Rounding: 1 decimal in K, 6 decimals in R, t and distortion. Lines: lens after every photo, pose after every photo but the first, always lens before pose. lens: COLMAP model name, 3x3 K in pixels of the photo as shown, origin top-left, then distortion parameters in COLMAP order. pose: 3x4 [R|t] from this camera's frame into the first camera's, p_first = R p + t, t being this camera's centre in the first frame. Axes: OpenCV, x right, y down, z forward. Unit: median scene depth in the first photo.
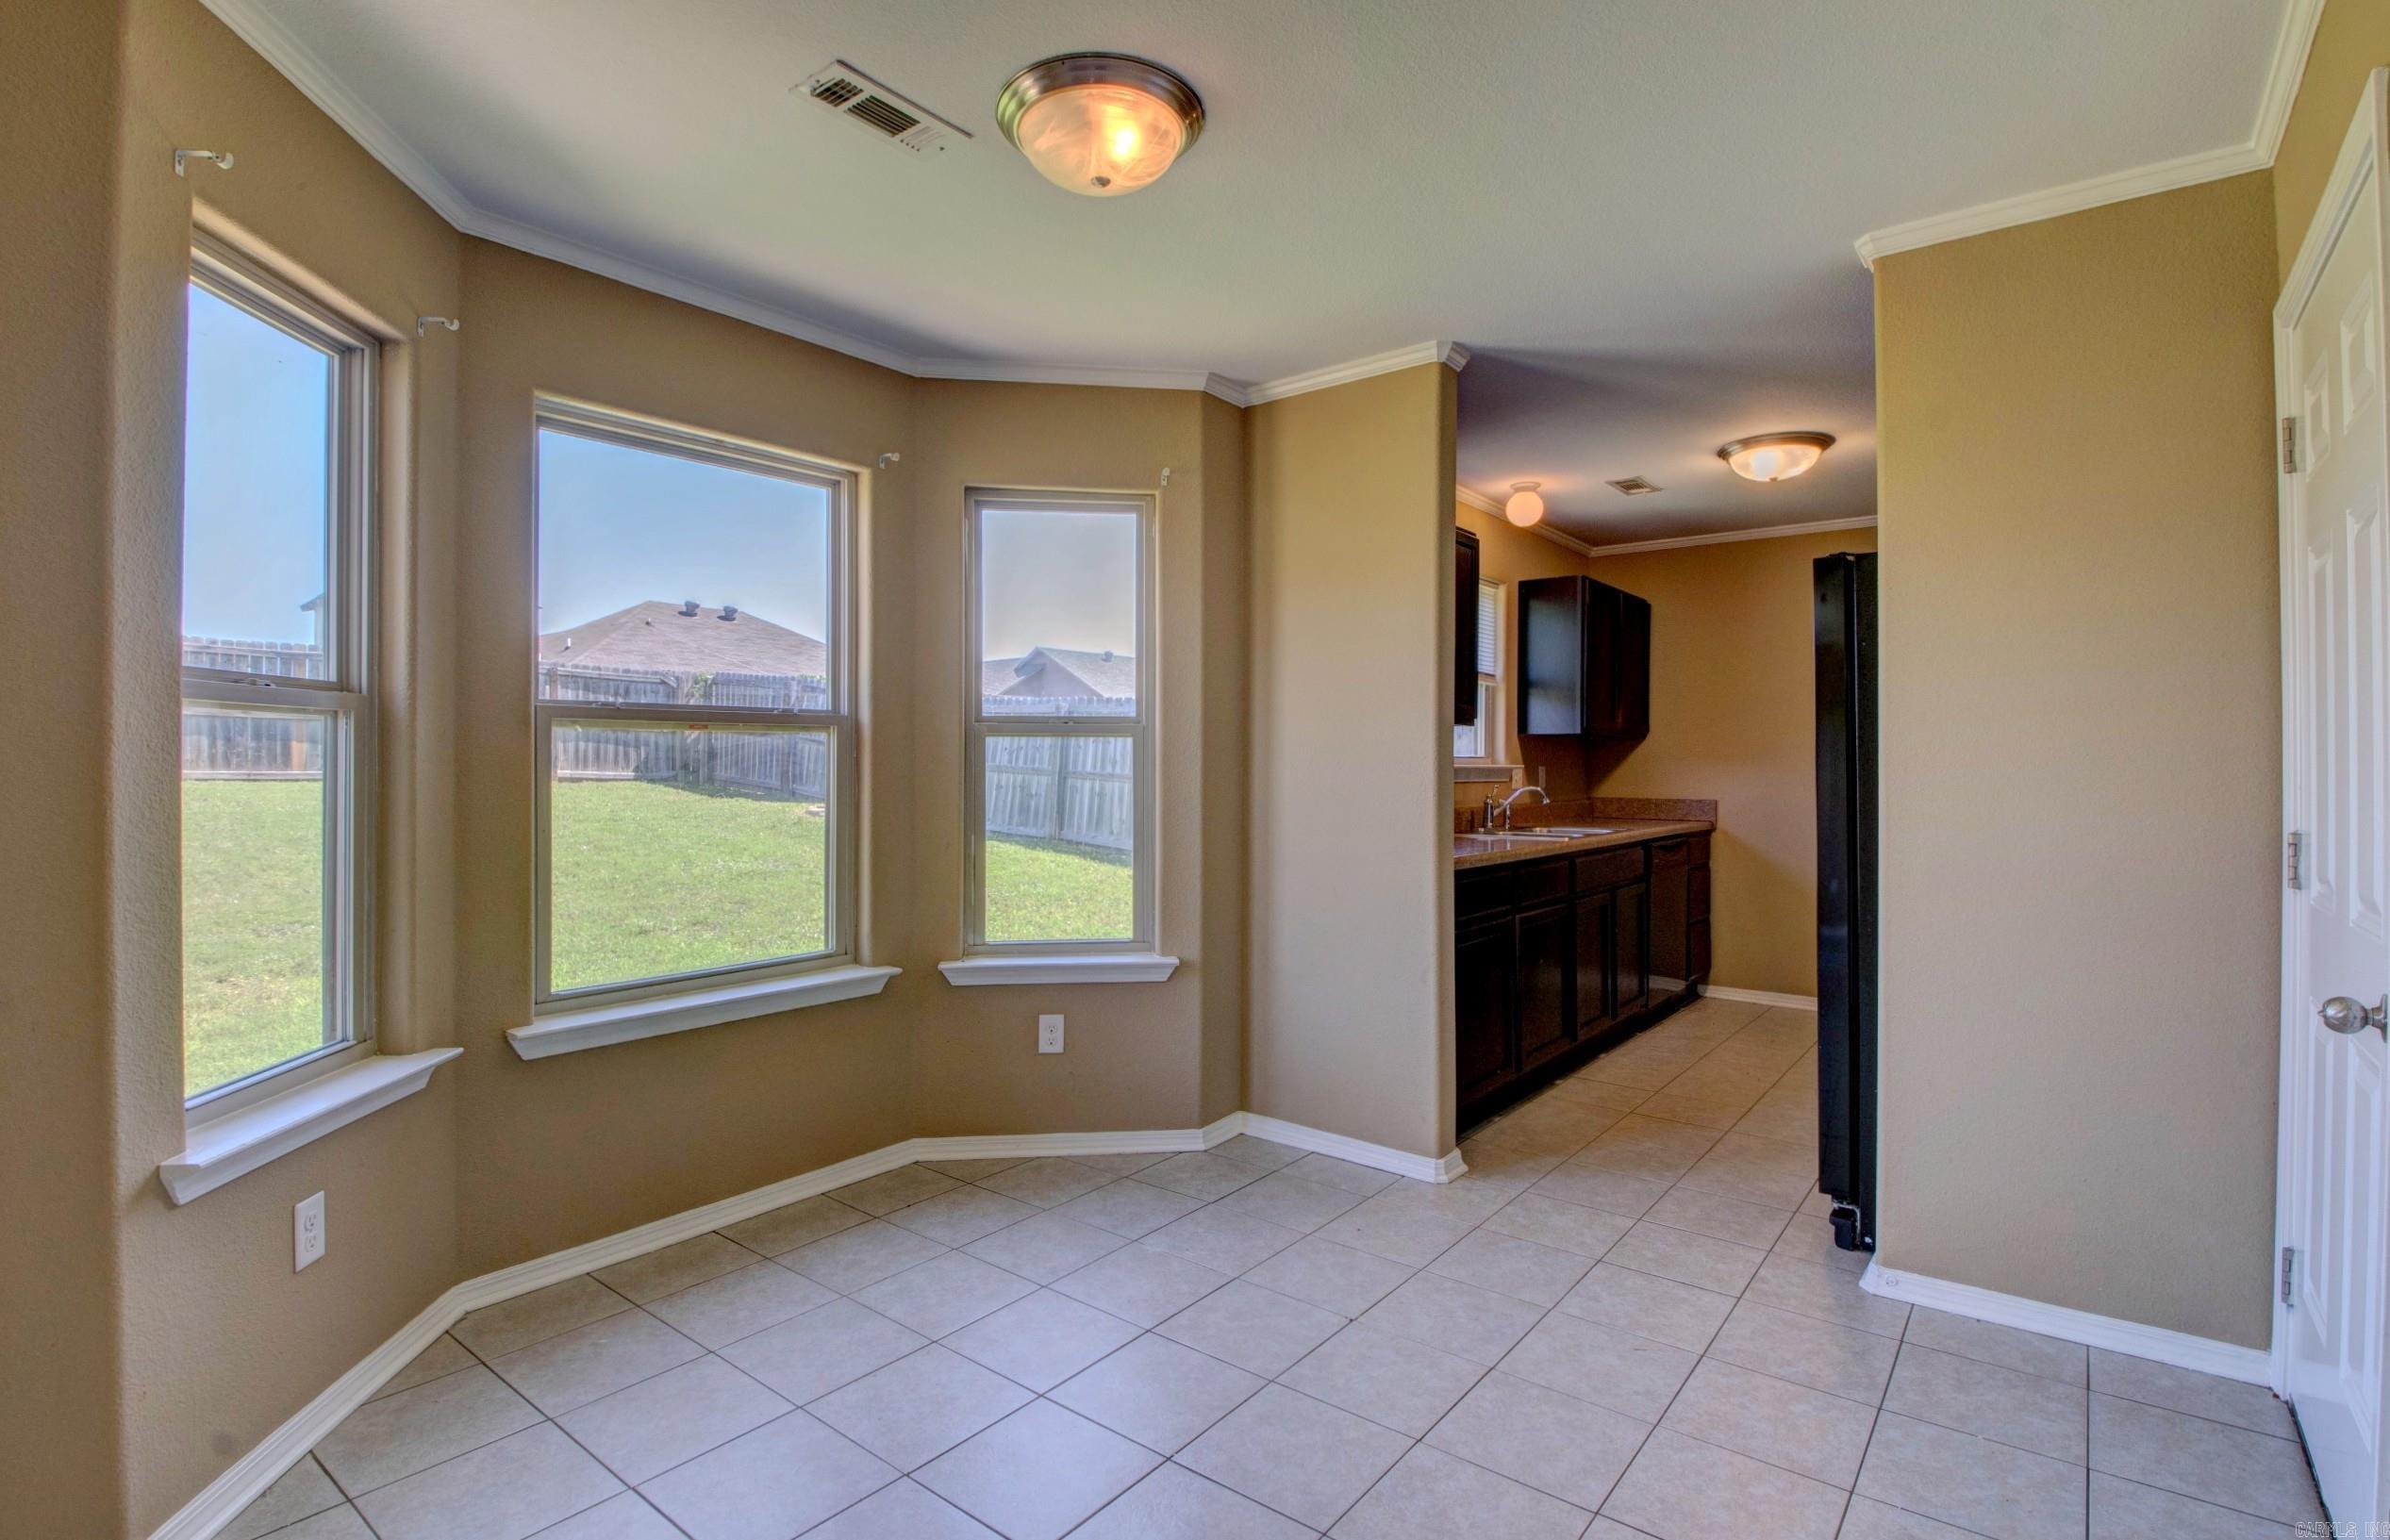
lens RADIAL K [[1121.1, 0, 1219.3], [0, 1121.1, 763.7], [0, 0, 1]] dist [0.003539, -0.016881]
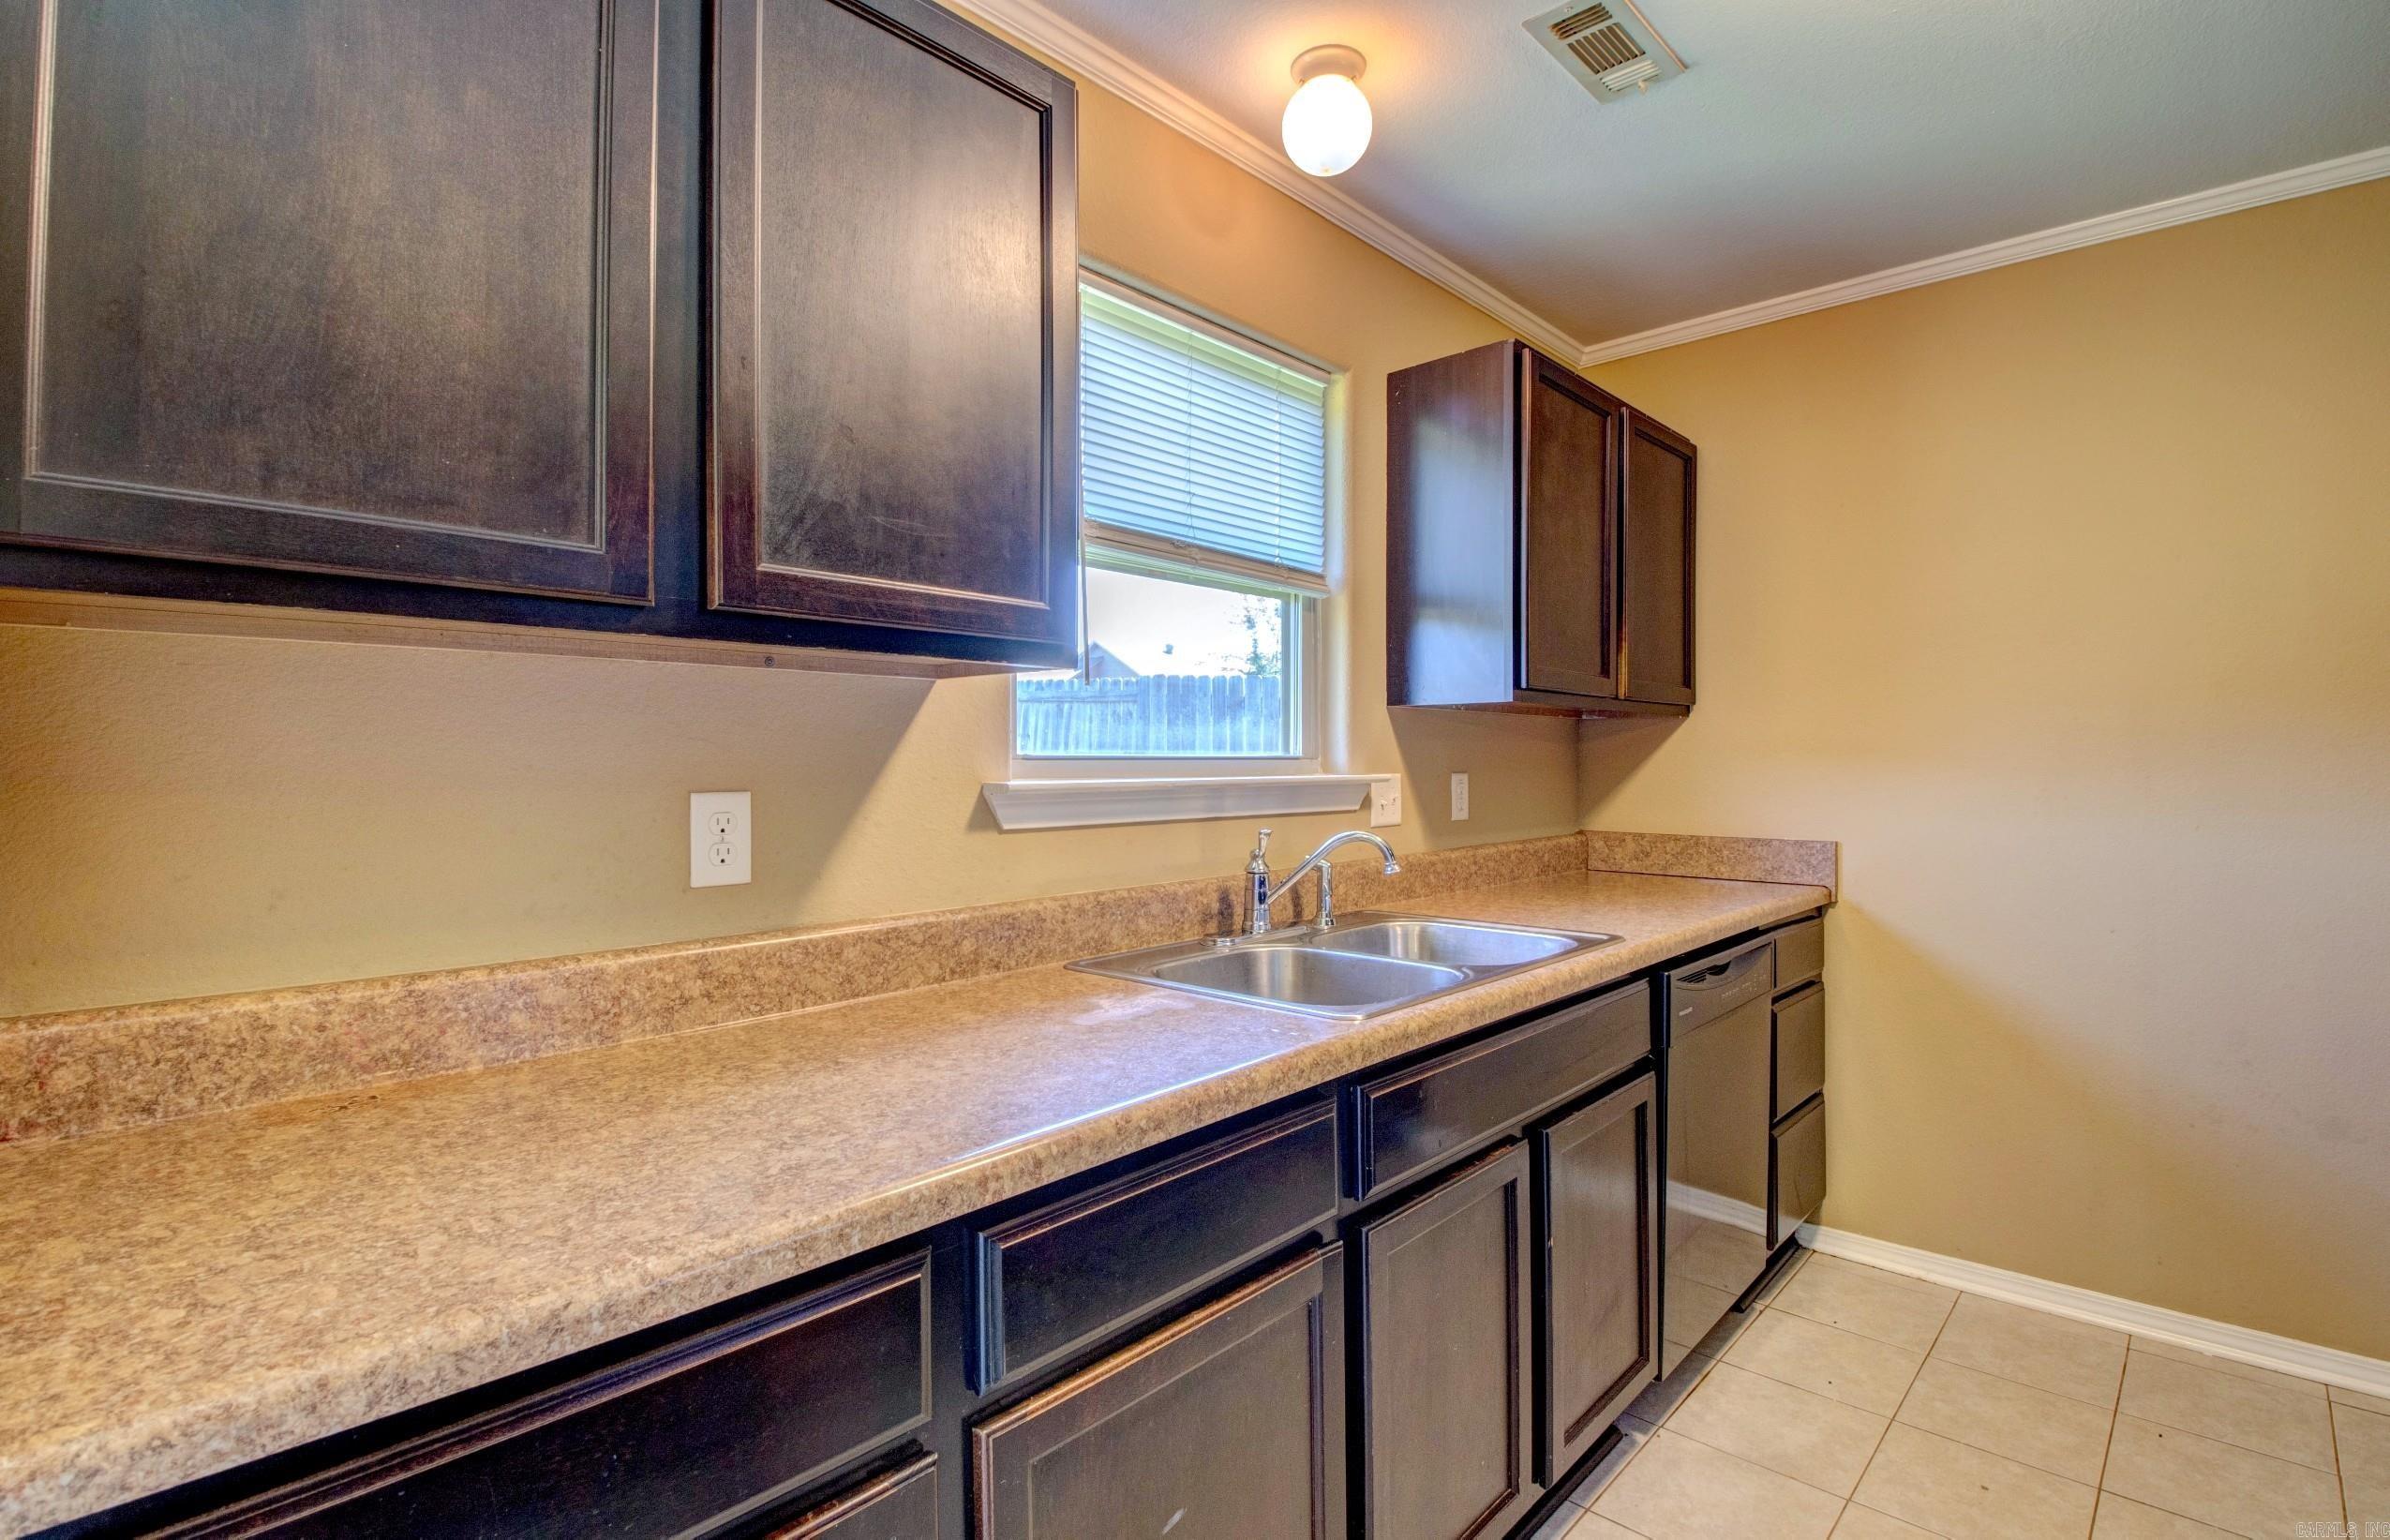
lens RADIAL K [[1121.2, 0, 1189.4], [0, 1121.2, 750.0], [0, 0, 1]] dist [0.003539, -0.016881]
pose [[0.994824, -0.002412, -0.101580, 0.218586], [0.002463, 0.999997, 0.000375, -0.008690], [0.101579, -0.000623, 0.994827, 0.499667]]
